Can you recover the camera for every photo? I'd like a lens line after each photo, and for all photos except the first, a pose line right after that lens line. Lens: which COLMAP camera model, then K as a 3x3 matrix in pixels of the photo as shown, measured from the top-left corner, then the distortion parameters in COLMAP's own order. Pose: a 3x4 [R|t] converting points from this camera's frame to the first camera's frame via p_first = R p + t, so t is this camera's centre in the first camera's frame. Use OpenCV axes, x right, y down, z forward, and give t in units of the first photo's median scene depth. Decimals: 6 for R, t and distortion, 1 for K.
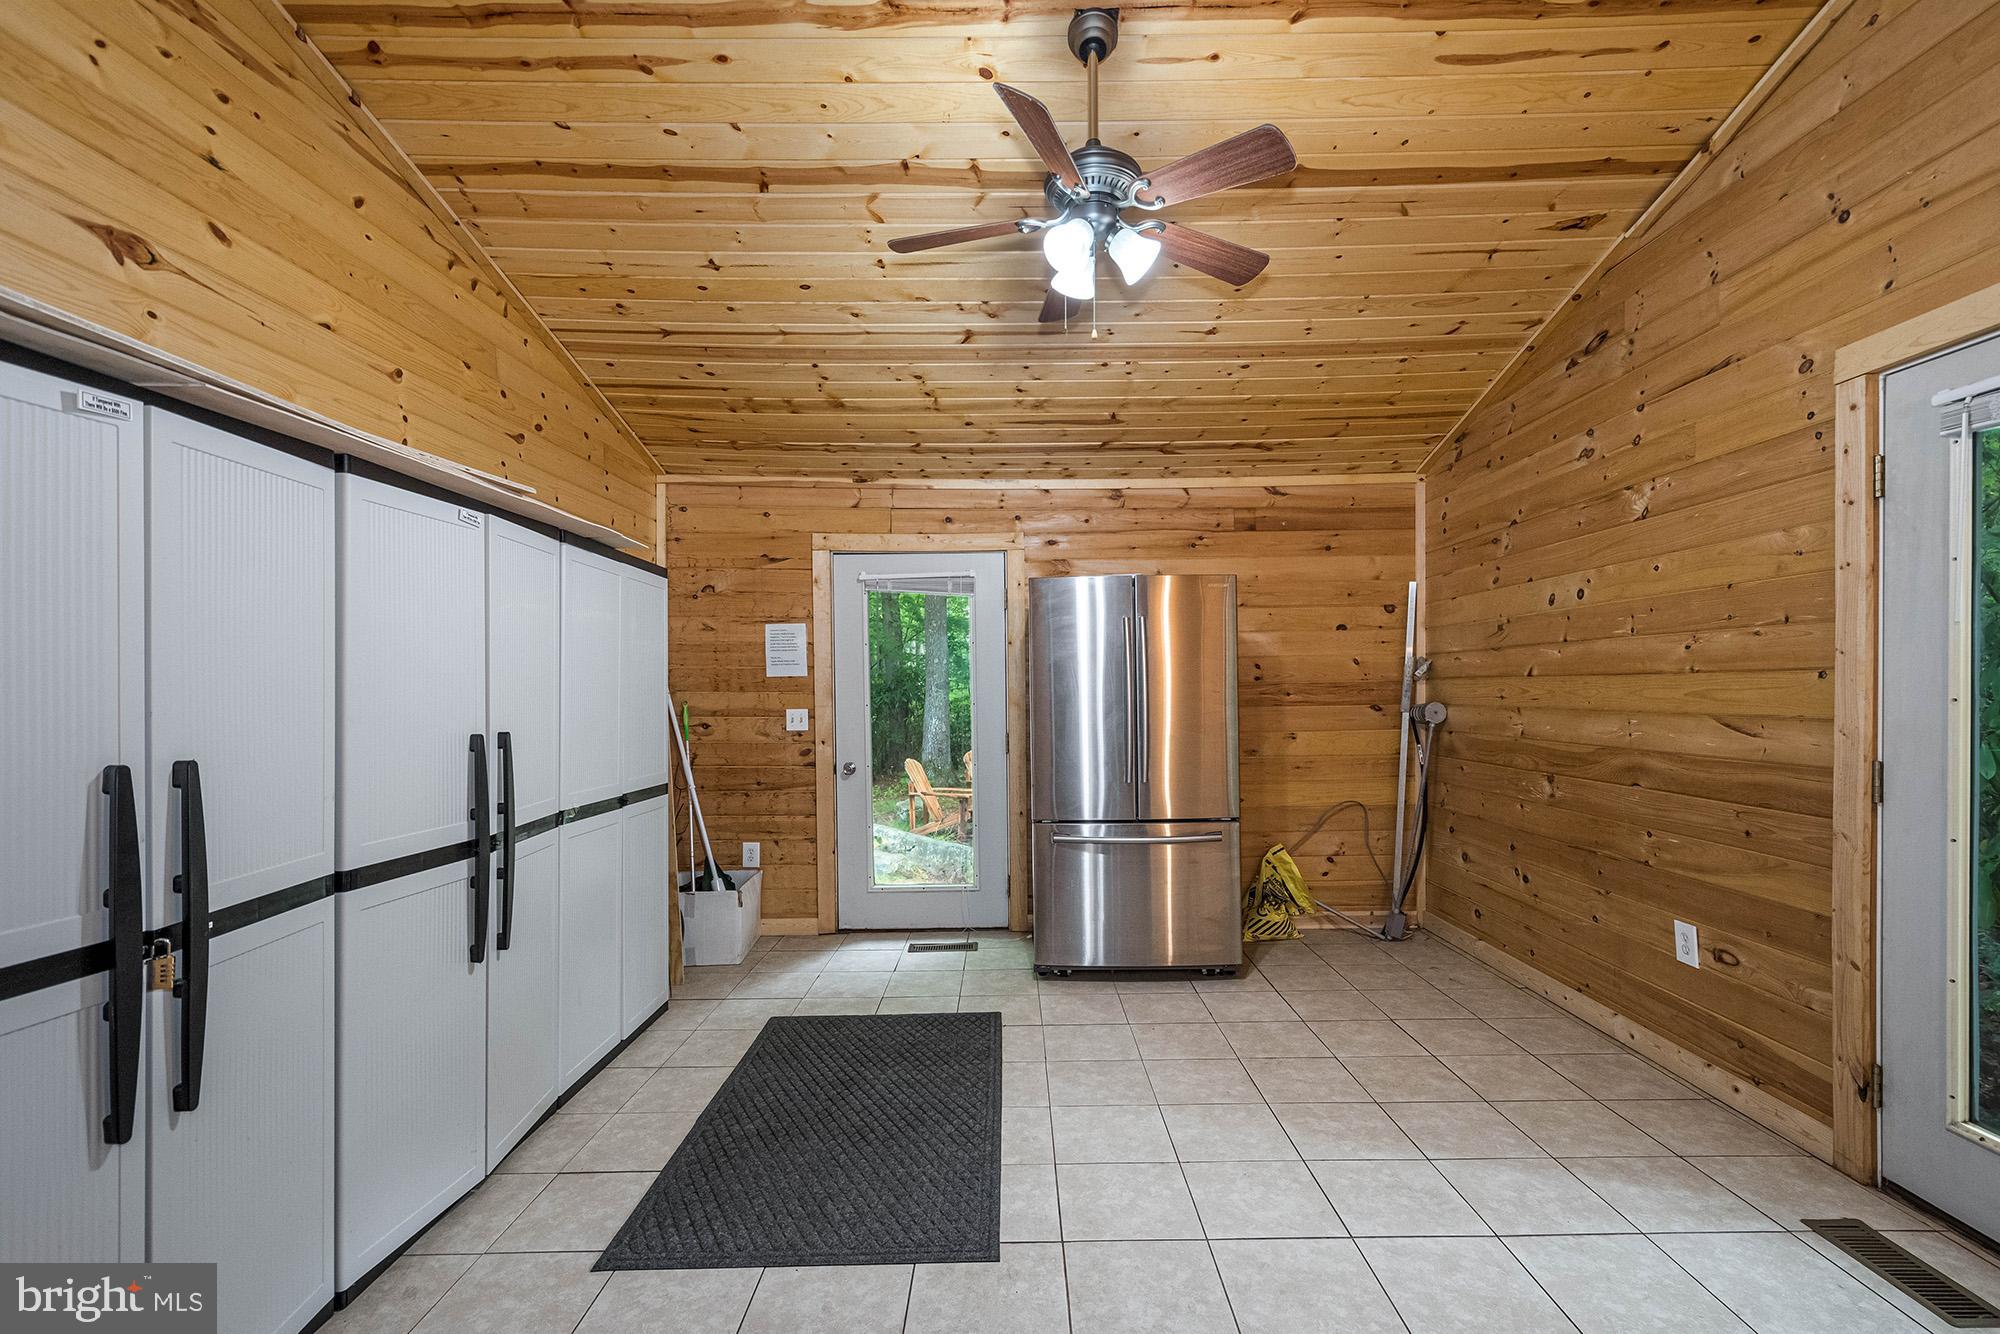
lens RADIAL K [[890.7, 0, 1013.4], [0, 890.7, 682.6], [0, 0, 1]] dist [0.002038, -0.000358]
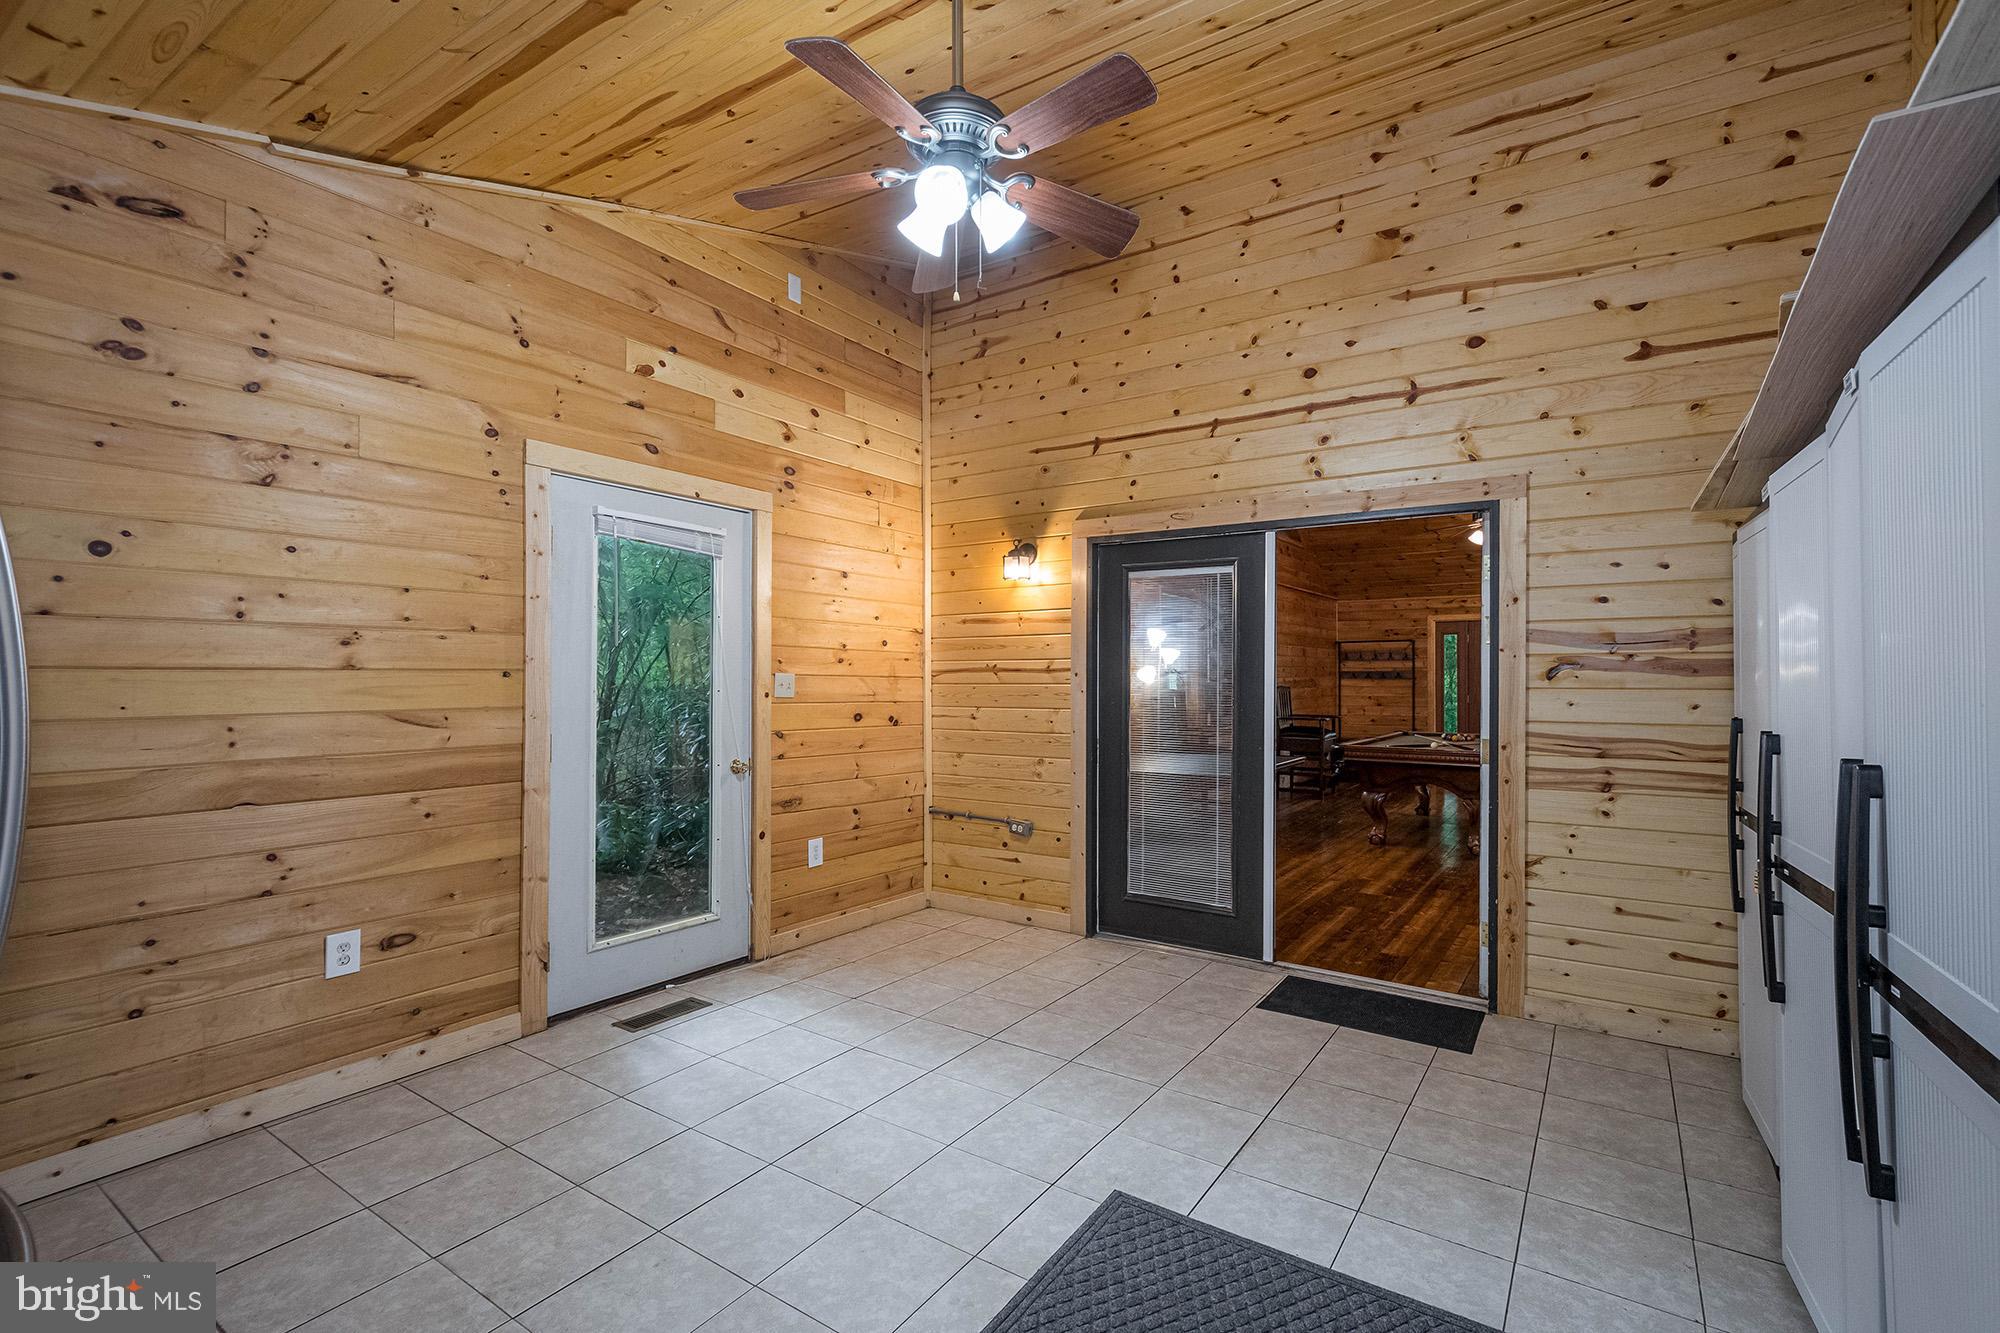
lens RADIAL K [[890.7, 0, 1017.3], [0, 890.7, 665.3], [0, 0, 1]] dist [0.002038, -0.000358]
pose [[-0.833274, 0.015567, 0.552641, -0.414959], [0.003114, 0.999720, -0.023465, 0.010345], [-0.552852, -0.017832, -0.833089, 1.542723]]
